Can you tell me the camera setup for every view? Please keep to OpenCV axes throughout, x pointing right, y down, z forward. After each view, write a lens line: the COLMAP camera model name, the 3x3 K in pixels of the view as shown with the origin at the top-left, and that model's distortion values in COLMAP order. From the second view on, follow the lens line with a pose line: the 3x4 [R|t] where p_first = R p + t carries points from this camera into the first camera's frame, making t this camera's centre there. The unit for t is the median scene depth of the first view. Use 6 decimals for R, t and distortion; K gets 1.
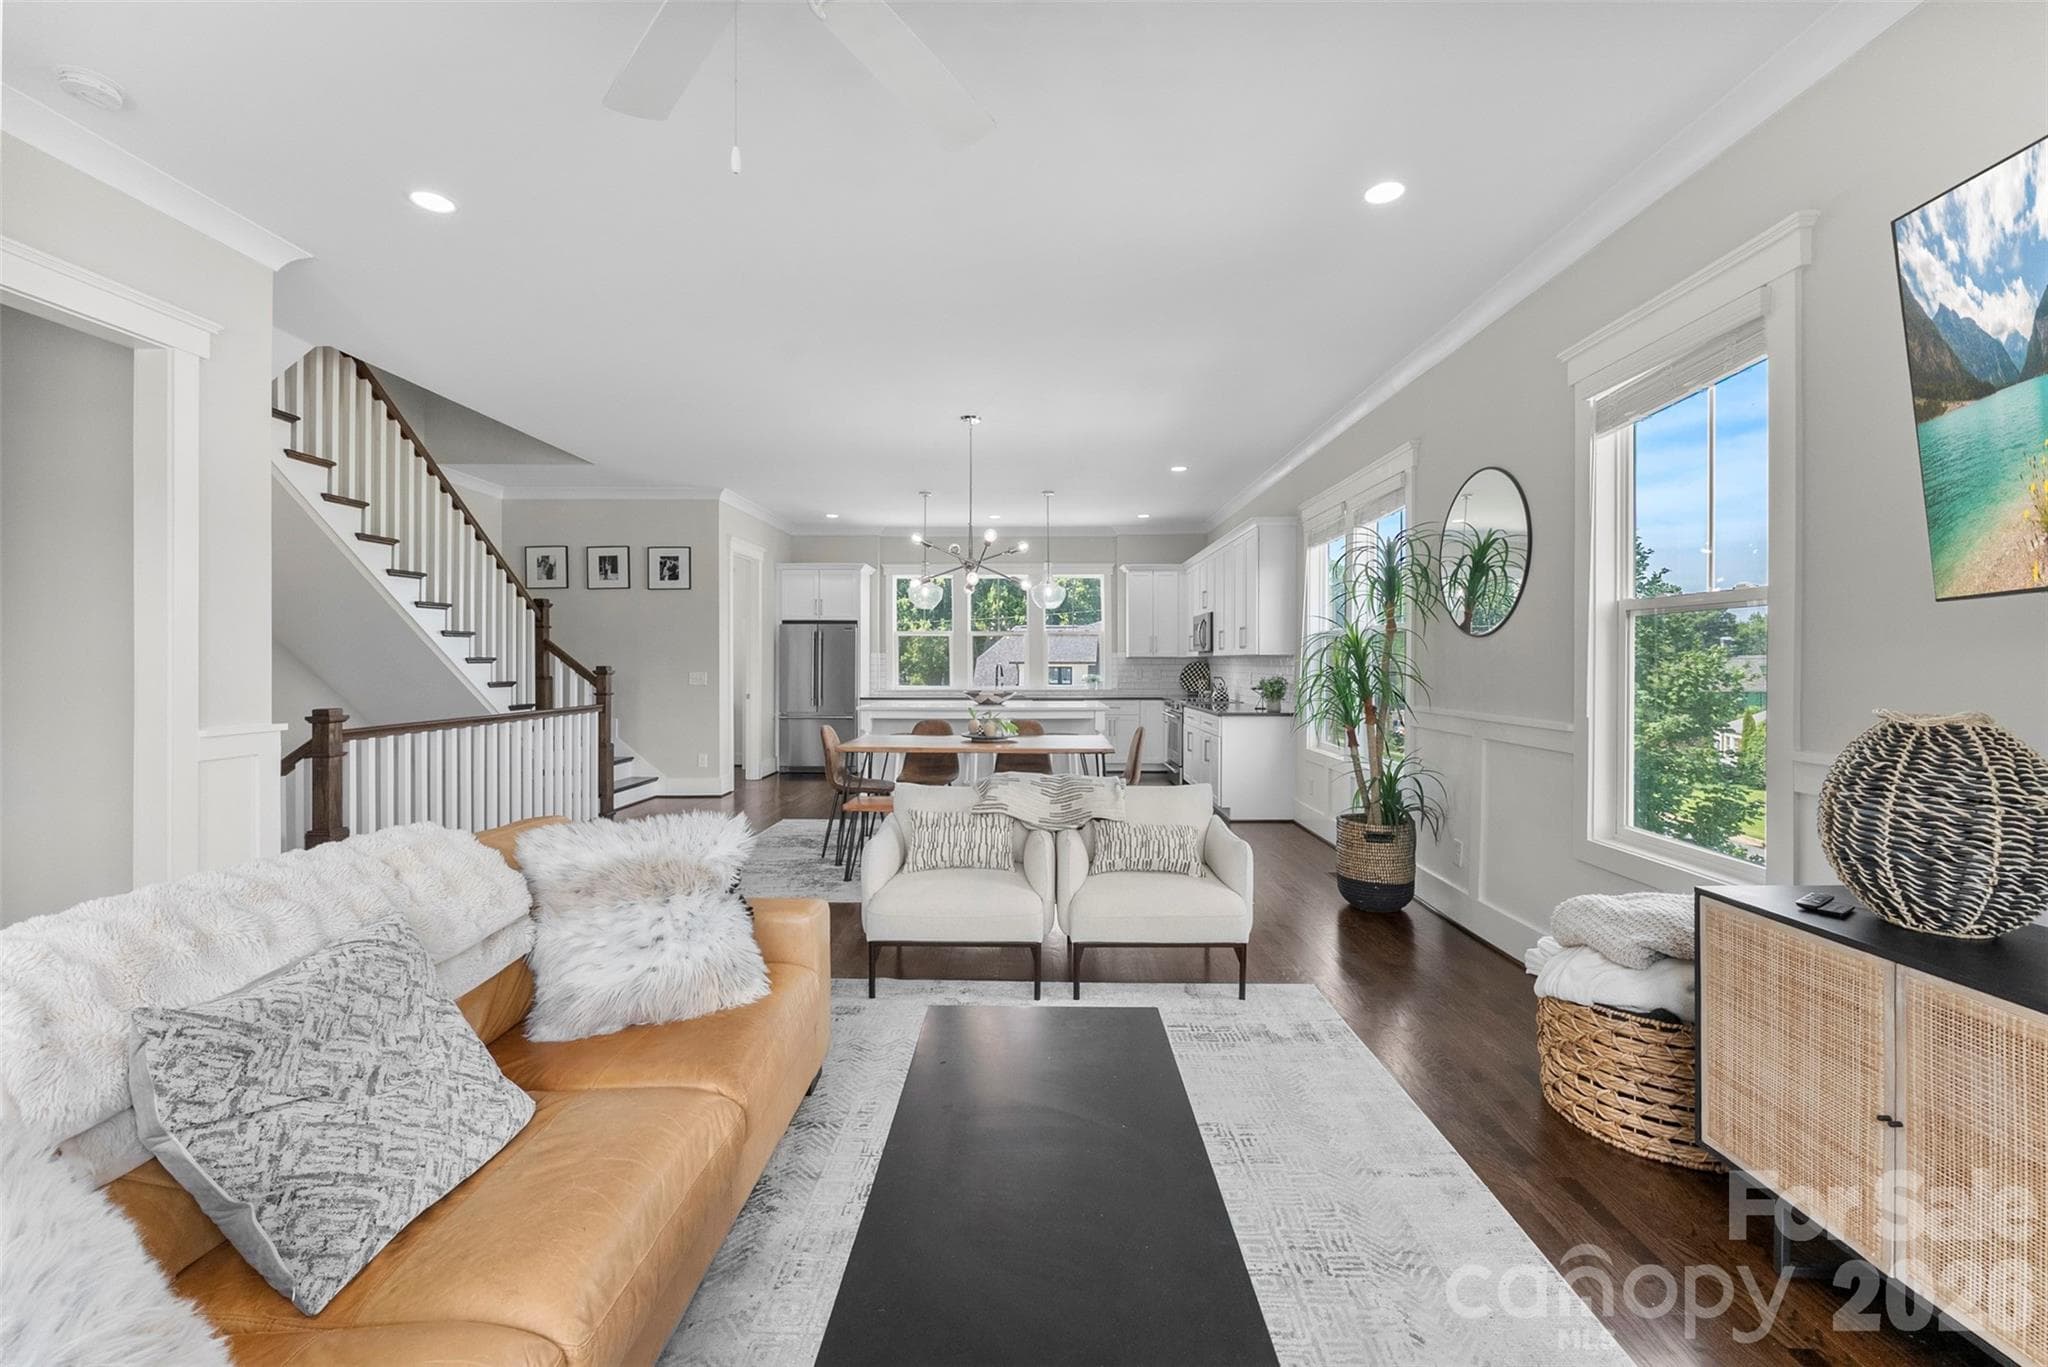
lens RADIAL K [[821.4, 0, 1023.7], [0, 821.4, 668.3], [0, 0, 1]] dist [0.000903, -0.000105]
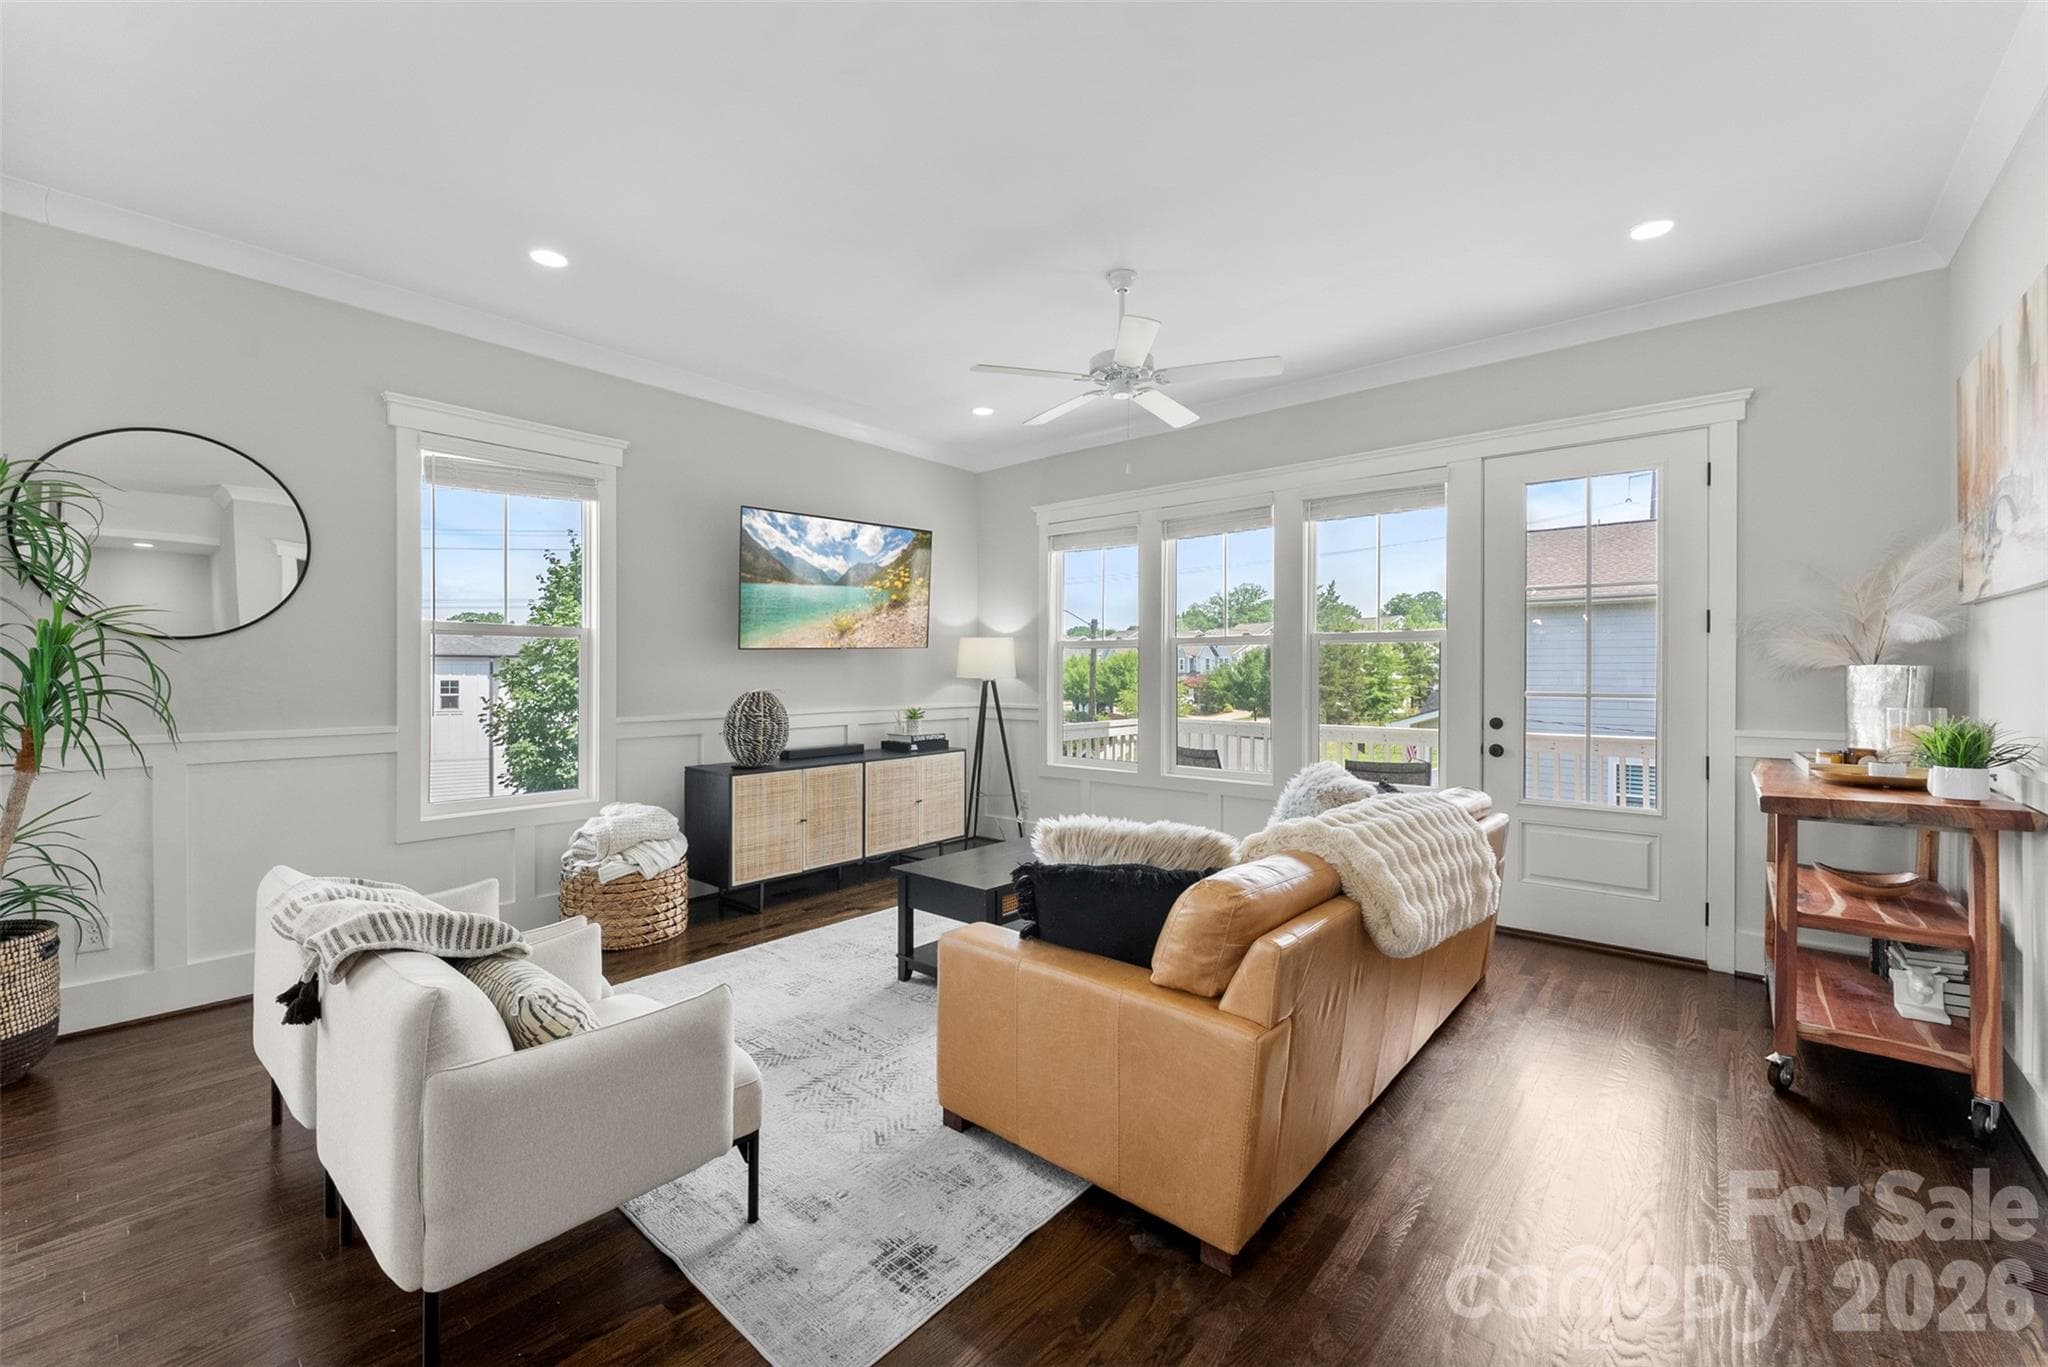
lens RADIAL K [[821.4, 0, 1023.7], [0, 821.4, 668.3], [0, 0, 1]] dist [0.000903, -0.000105]
pose [[-0.772848, 0.001456, 0.634589, -0.290012], [0.004079, 0.999988, 0.002673, -0.003826], [-0.634578, 0.004654, -0.772845, 0.537507]]
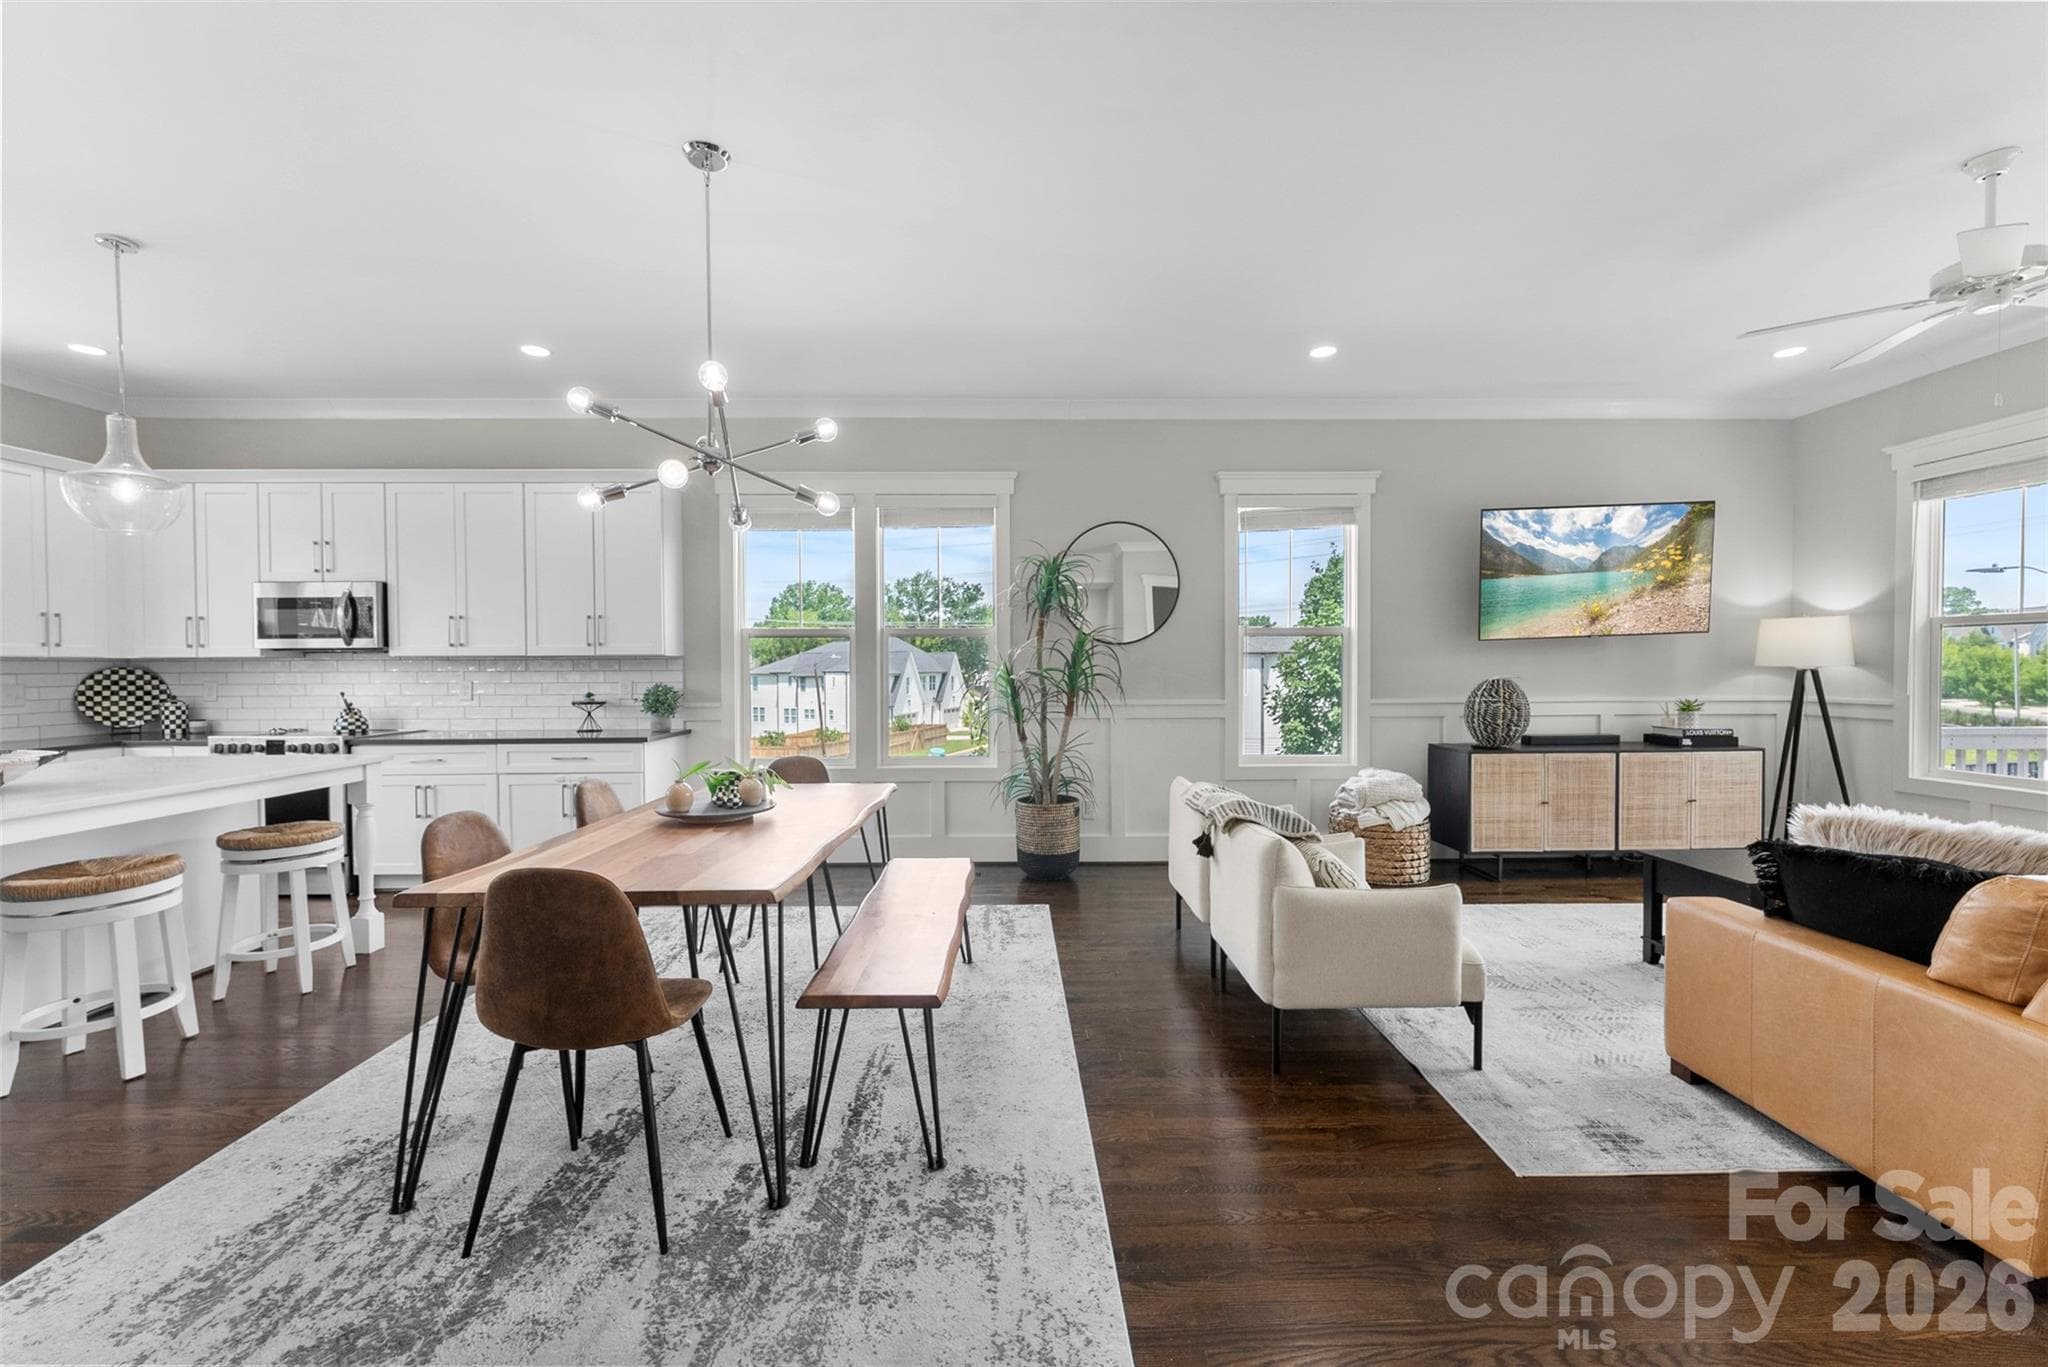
lens RADIAL K [[823.1, 0, 1022.4], [0, 823.1, 684.4], [0, 0, 1]] dist [0.000561, 0.000048]
pose [[-0.030730, -0.020528, 0.999317, -0.394449], [0.014583, 0.999673, 0.020984, -0.000975], [-0.999421, 0.015218, -0.030420, 0.590697]]
